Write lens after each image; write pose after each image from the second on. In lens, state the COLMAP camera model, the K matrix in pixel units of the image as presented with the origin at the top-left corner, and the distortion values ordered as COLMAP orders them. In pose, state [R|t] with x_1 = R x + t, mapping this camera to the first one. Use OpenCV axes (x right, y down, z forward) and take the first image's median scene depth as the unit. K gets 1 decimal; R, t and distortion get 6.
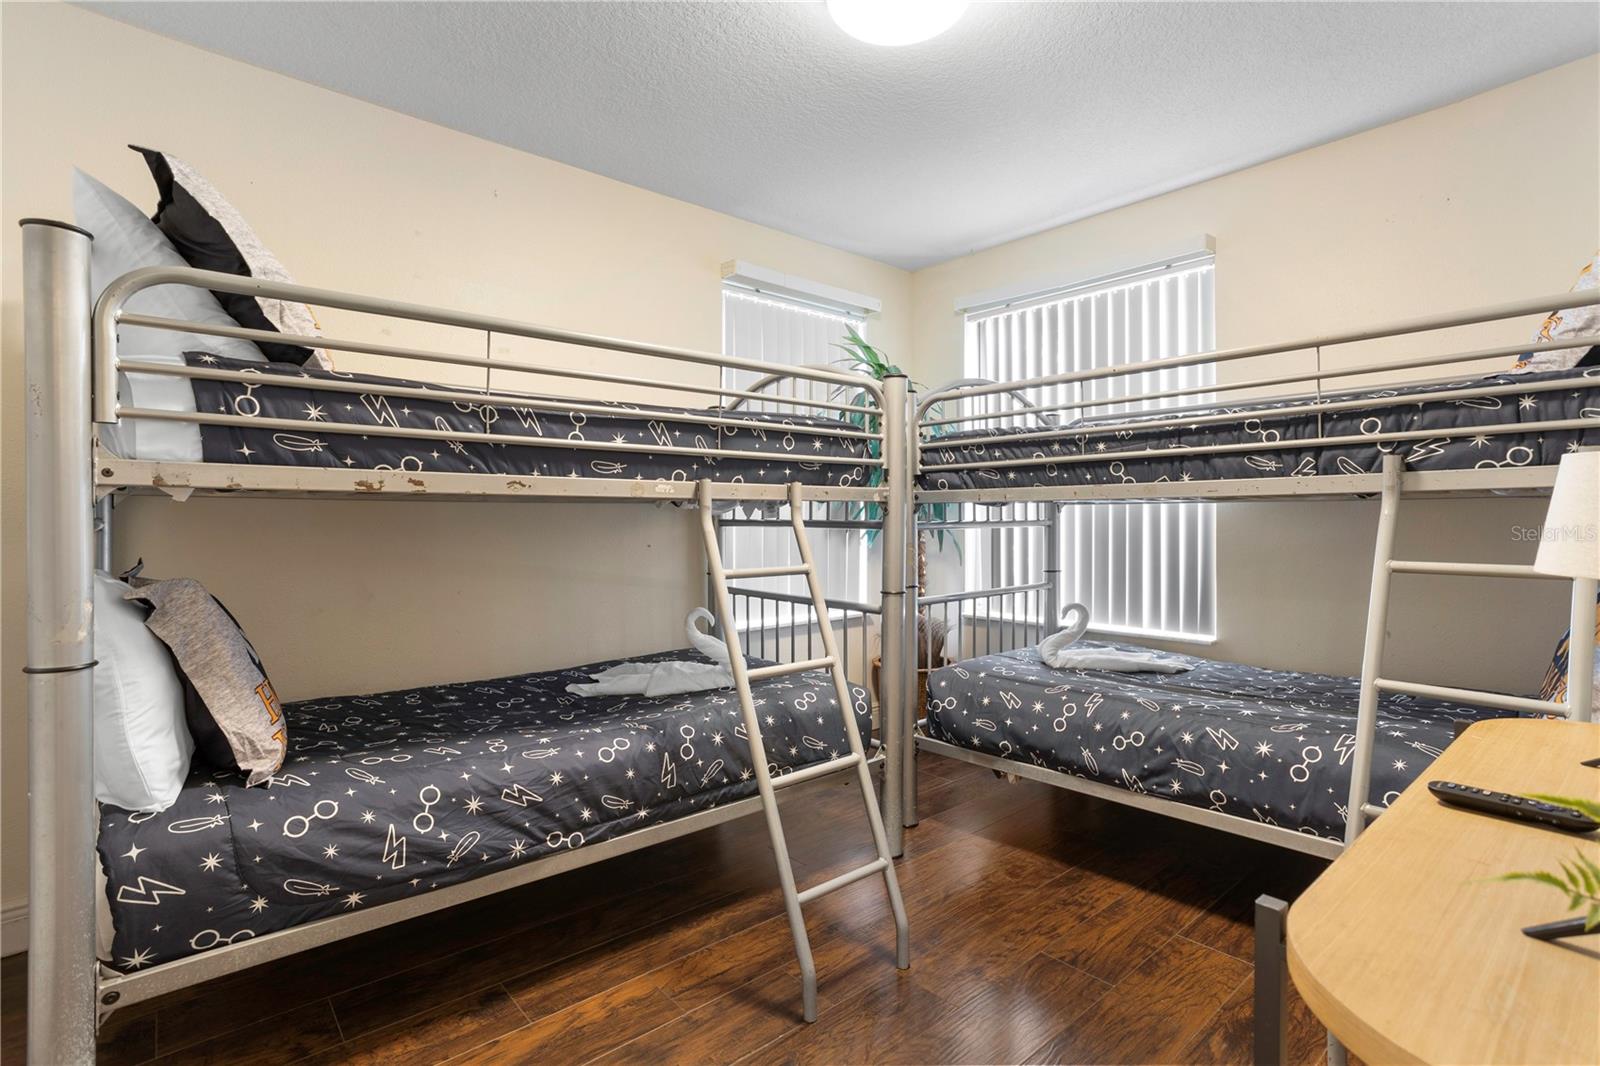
lens RADIAL K [[739.3, 0, 800.0], [0, 739.3, 533.0], [0, 0, 1]] dist [-0.112525, 0.045621]
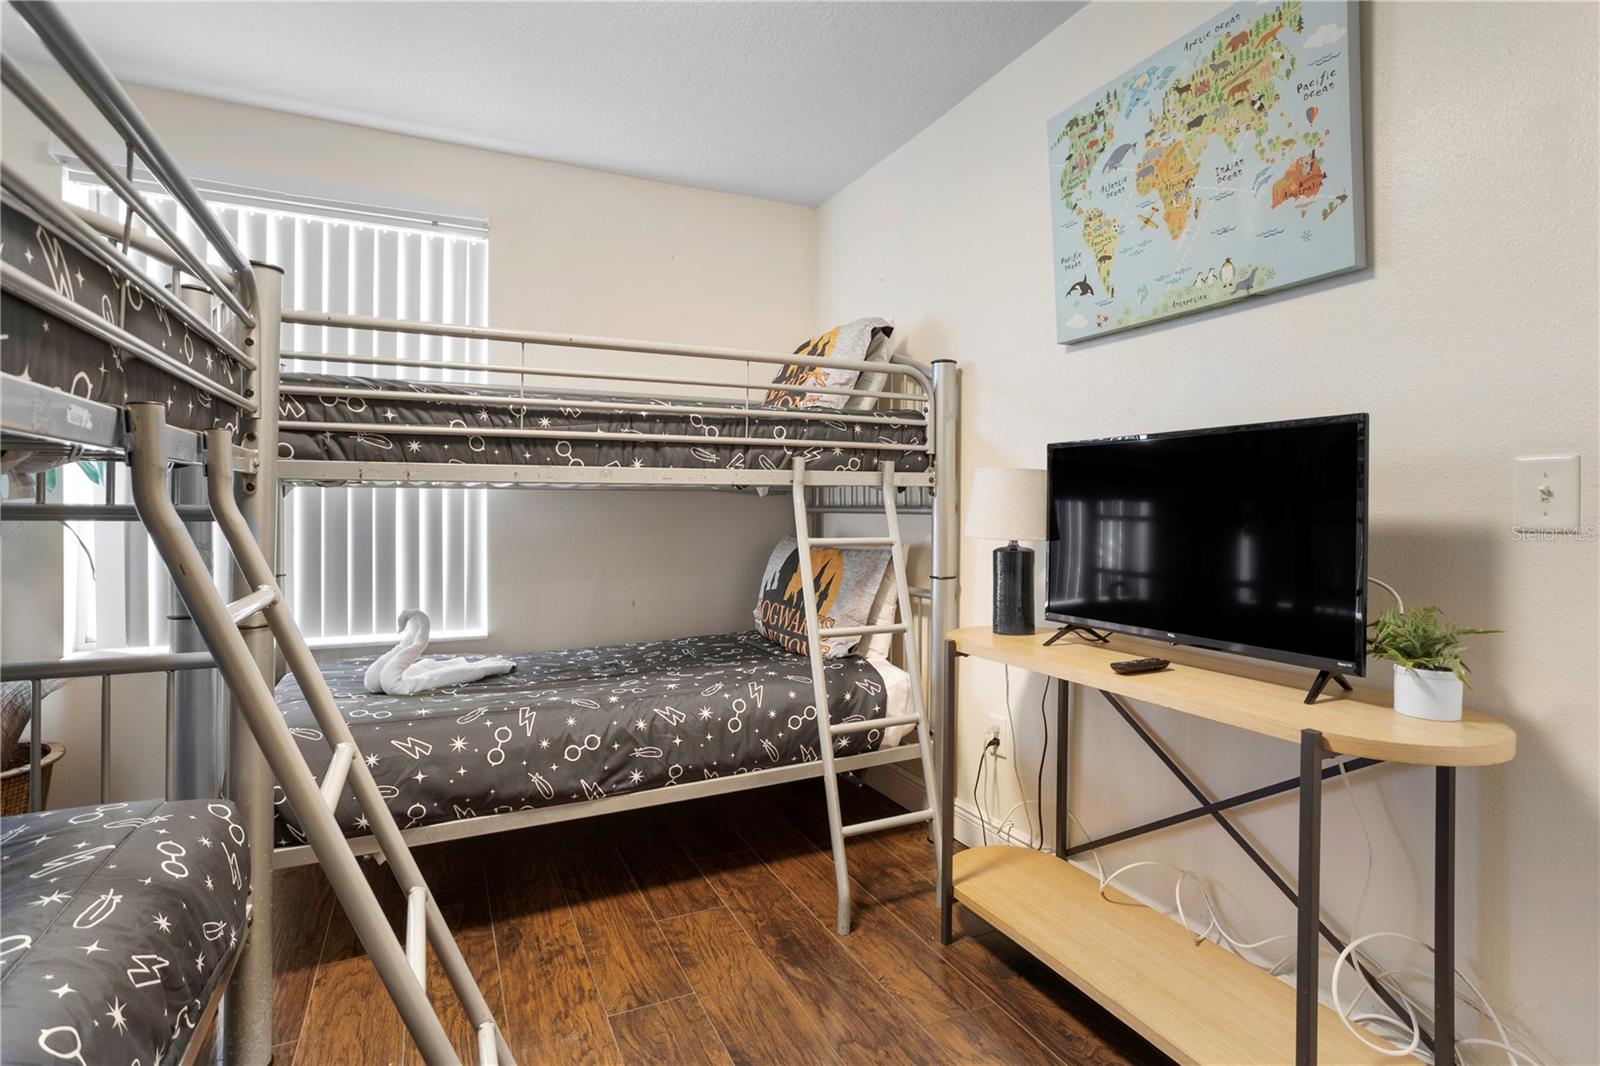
lens RADIAL K [[773.1, 0, 796.9], [0, 773.1, 533.1], [0, 0, 1]] dist [-0.050506, 0.029895]
pose [[0.258555, -0.025690, 0.965655, -0.411329], [0.015197, 0.999631, 0.022525, -0.002095], [-0.965877, 0.008851, 0.258850, 0.479227]]
